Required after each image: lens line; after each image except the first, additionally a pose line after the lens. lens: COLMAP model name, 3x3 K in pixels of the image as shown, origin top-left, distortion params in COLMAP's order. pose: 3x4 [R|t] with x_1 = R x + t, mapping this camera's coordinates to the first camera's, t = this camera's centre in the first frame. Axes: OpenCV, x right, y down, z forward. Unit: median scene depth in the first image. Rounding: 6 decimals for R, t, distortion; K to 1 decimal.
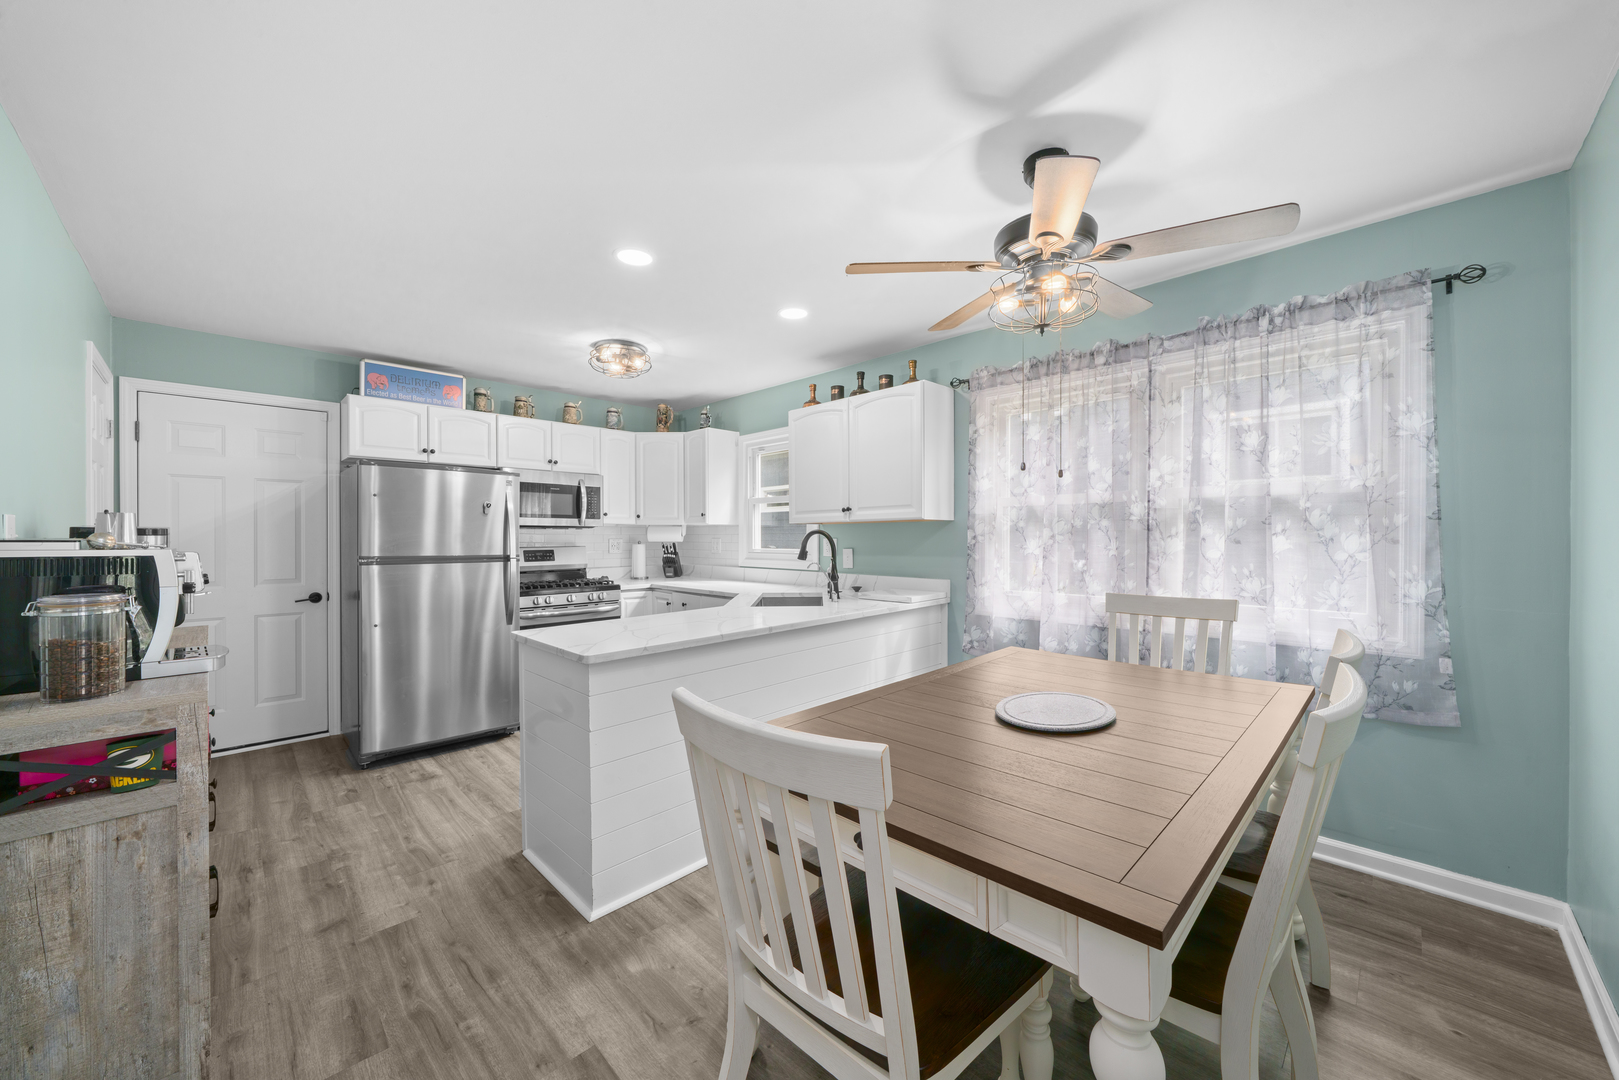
lens RADIAL K [[608.8, 0, 811.8], [0, 608.8, 540.6], [0, 0, 1]] dist [-0.000530, -0.000331]
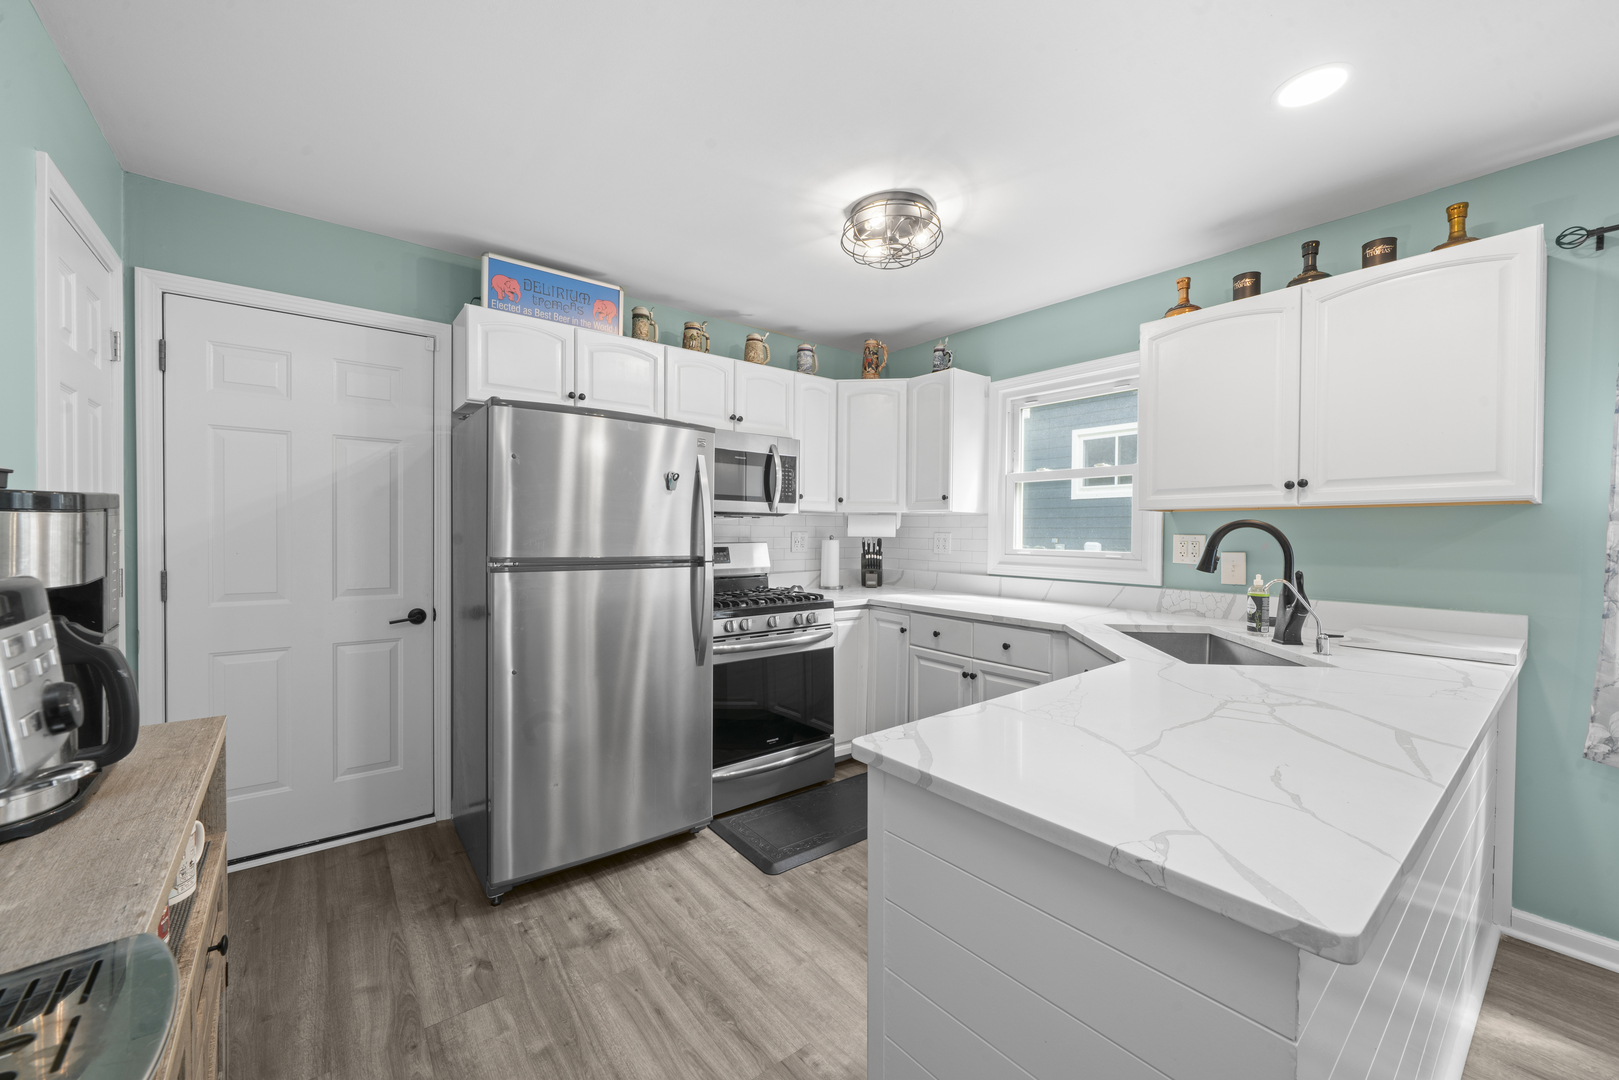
lens RADIAL K [[633.0, 0, 807.6], [0, 633.0, 541.9], [0, 0, 1]] dist [-0.002296, 0.000330]
pose [[0.994134, 0.011151, -0.107578, -0.332870], [-0.009934, 0.999880, 0.011851, -0.000264], [0.107697, -0.010712, 0.994126, 0.376283]]
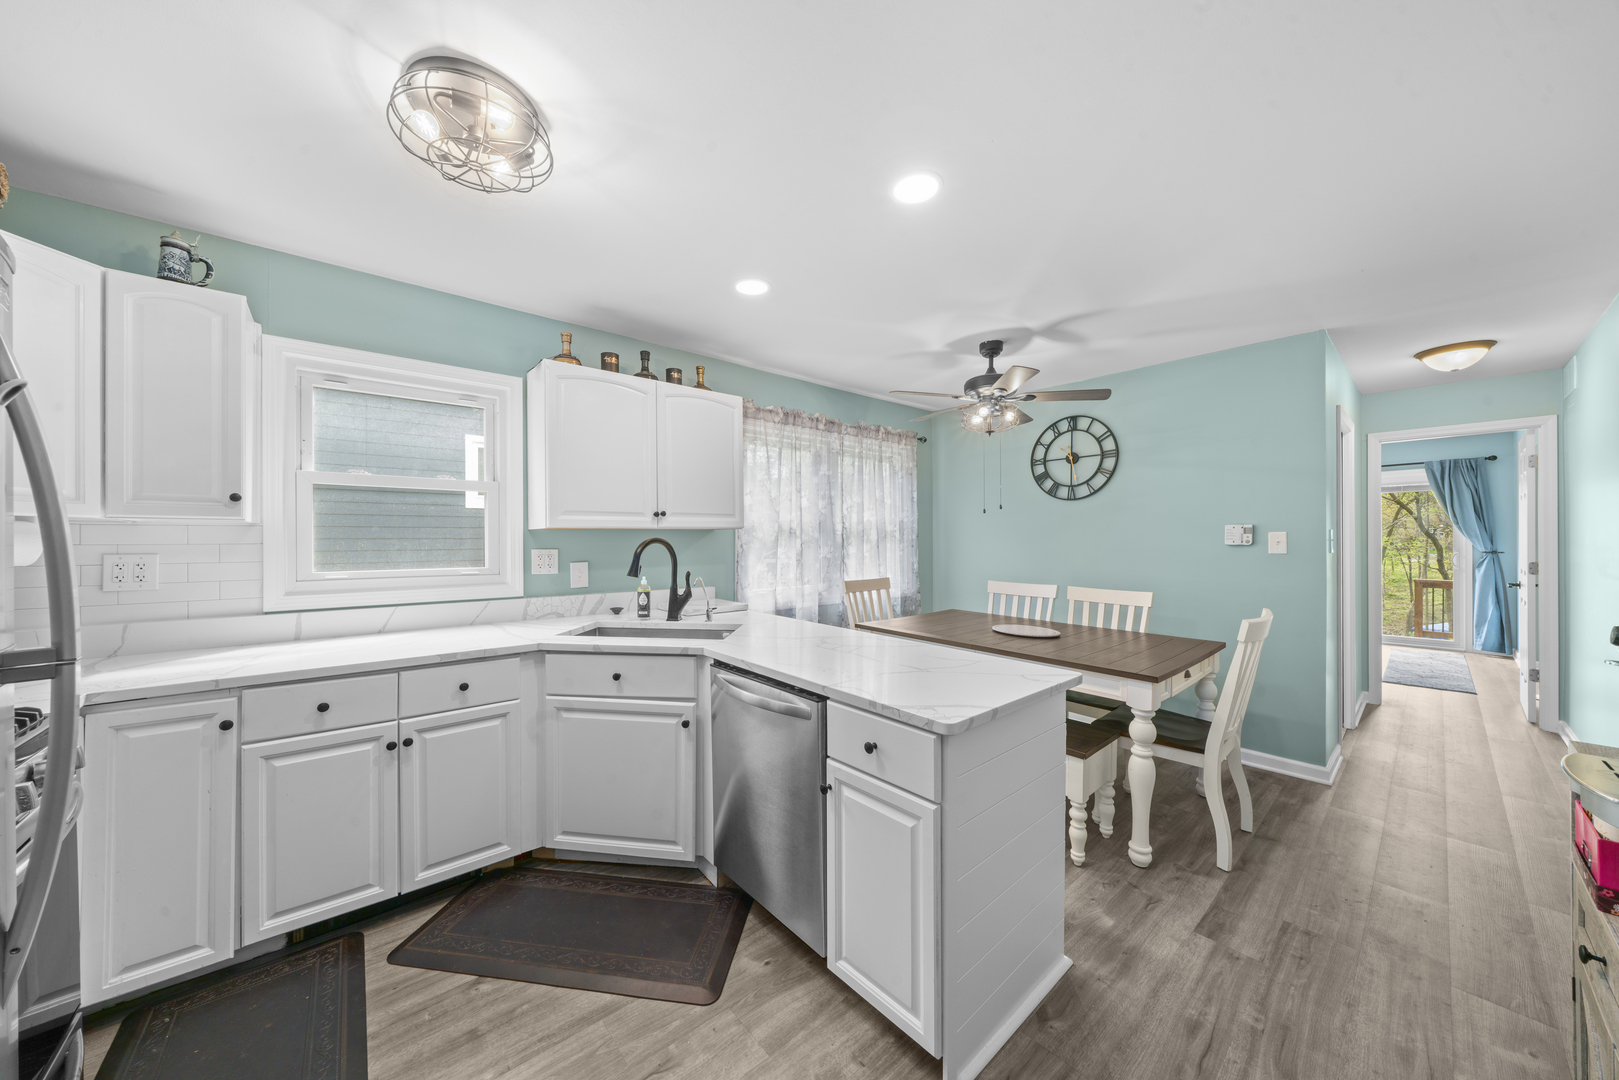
lens RADIAL K [[548.4, 0, 802.2], [0, 548.4, 542.1], [0, 0, 1]] dist [-0.006193, 0.000338]
pose [[0.066765, -0.000565, 0.997769, -0.692864], [0.009963, 0.999950, -0.000100, -0.010397], [-0.997719, 0.009947, 0.066768, 0.765296]]
